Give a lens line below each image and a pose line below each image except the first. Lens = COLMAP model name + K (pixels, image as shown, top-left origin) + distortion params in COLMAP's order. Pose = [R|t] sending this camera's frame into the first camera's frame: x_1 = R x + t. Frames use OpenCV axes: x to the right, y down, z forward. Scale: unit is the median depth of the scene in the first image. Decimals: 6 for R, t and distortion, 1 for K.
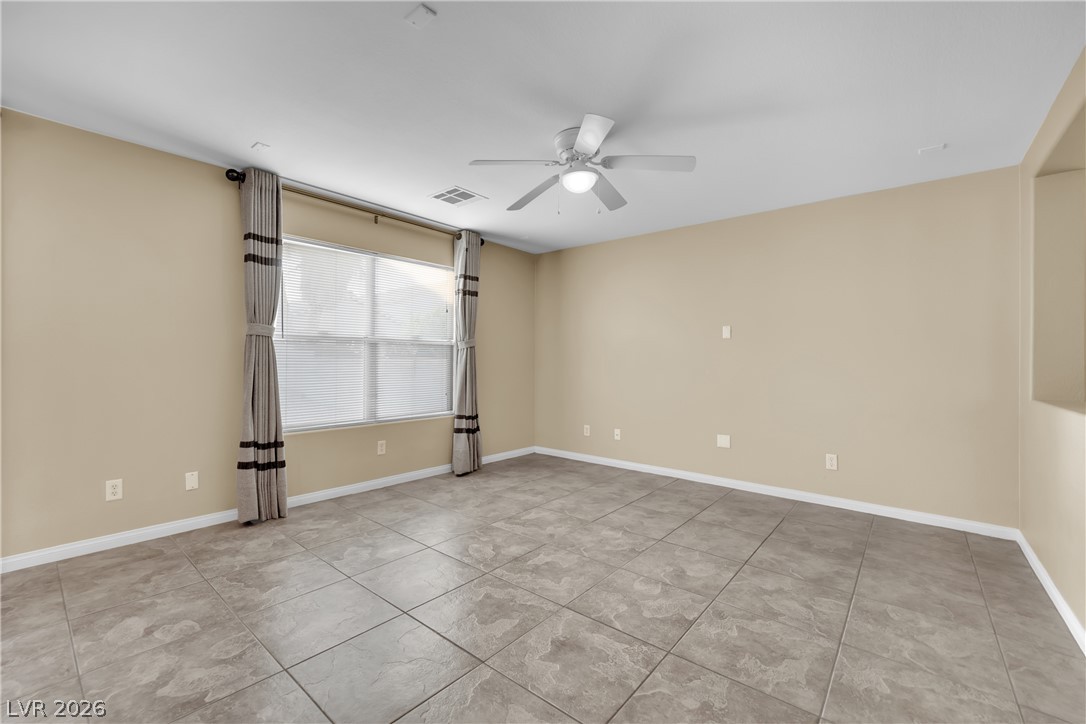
lens RADIAL K [[446.2, 0, 535.6], [0, 446.2, 364.4], [0, 0, 1]] dist [-0.017477, -0.001710]
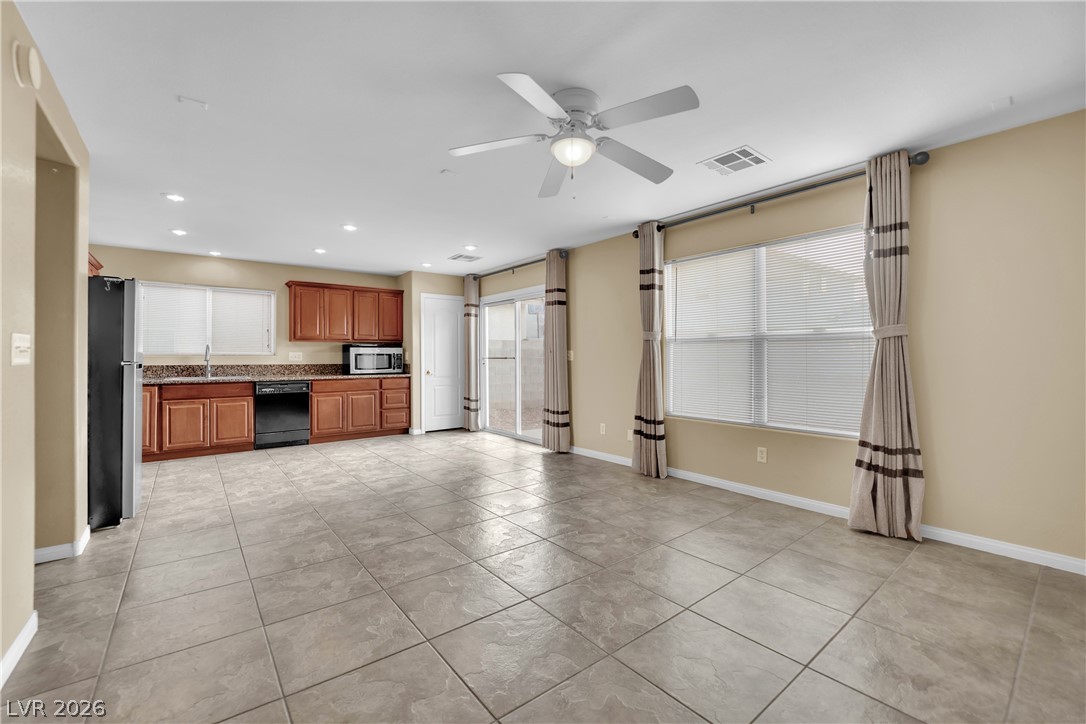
lens RADIAL K [[446.2, 0, 541.0], [0, 446.2, 354.0], [0, 0, 1]] dist [-0.017477, -0.001710]
pose [[-0.191592, -0.016774, -0.981331, 0.815821], [-0.007884, 0.999848, -0.015552, -0.001245], [0.981443, 0.004758, -0.191695, 0.935228]]
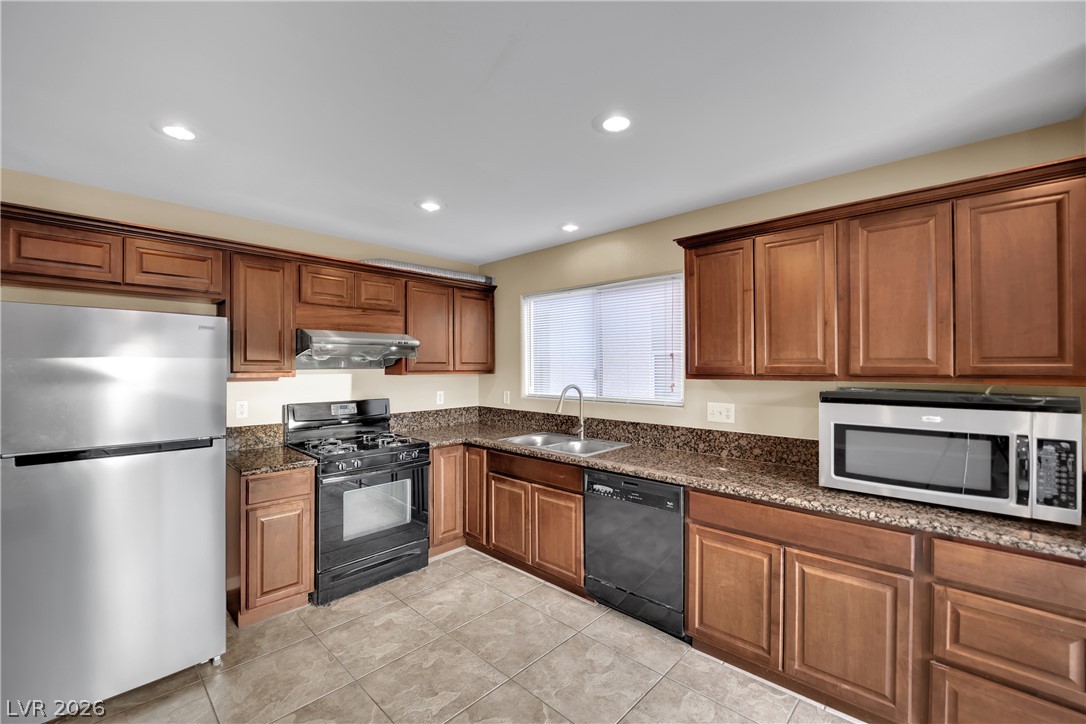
lens RADIAL K [[446.2, 0, 537.5], [0, 446.2, 362.5], [0, 0, 1]] dist [-0.017477, -0.001710]
pose [[-0.998180, -0.007139, 0.059887, -0.661381], [-0.006962, 0.999971, 0.003162, -0.112366], [-0.059908, 0.002739, -0.998200, 0.340547]]
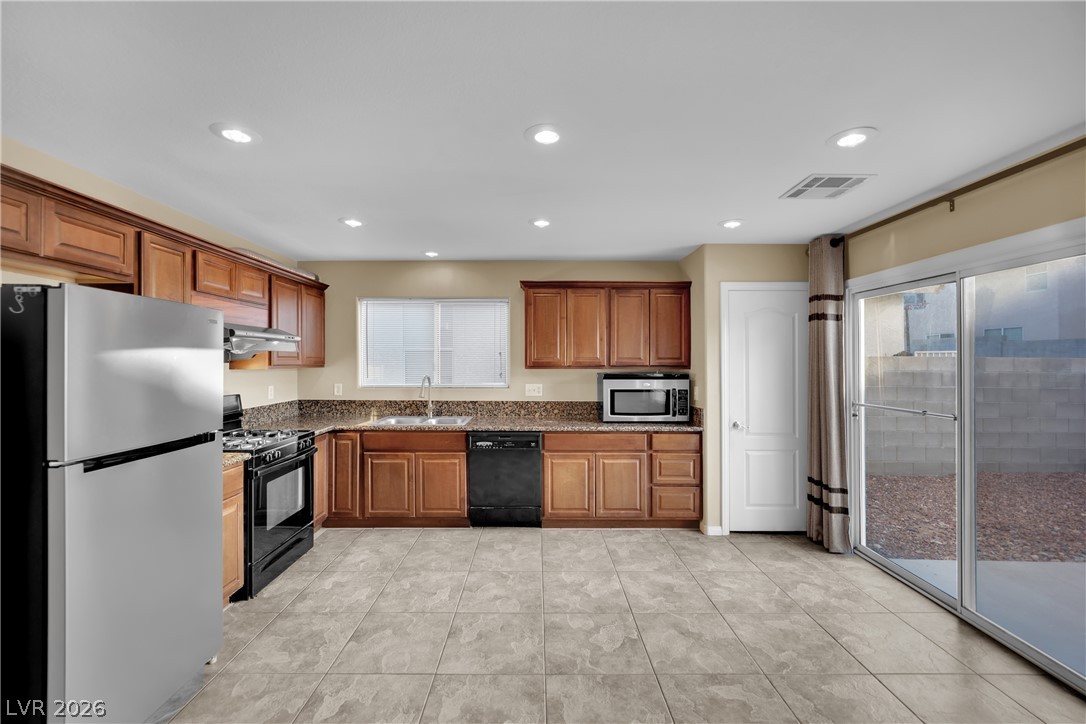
lens RADIAL K [[446.2, 0, 538.8], [0, 446.2, 359.6], [0, 0, 1]] dist [-0.017477, -0.001710]
pose [[-0.757034, -0.013401, -0.653238, -0.044389], [-0.015759, 0.999873, -0.002249, -0.107475], [0.653185, 0.008592, -0.757150, 0.531065]]
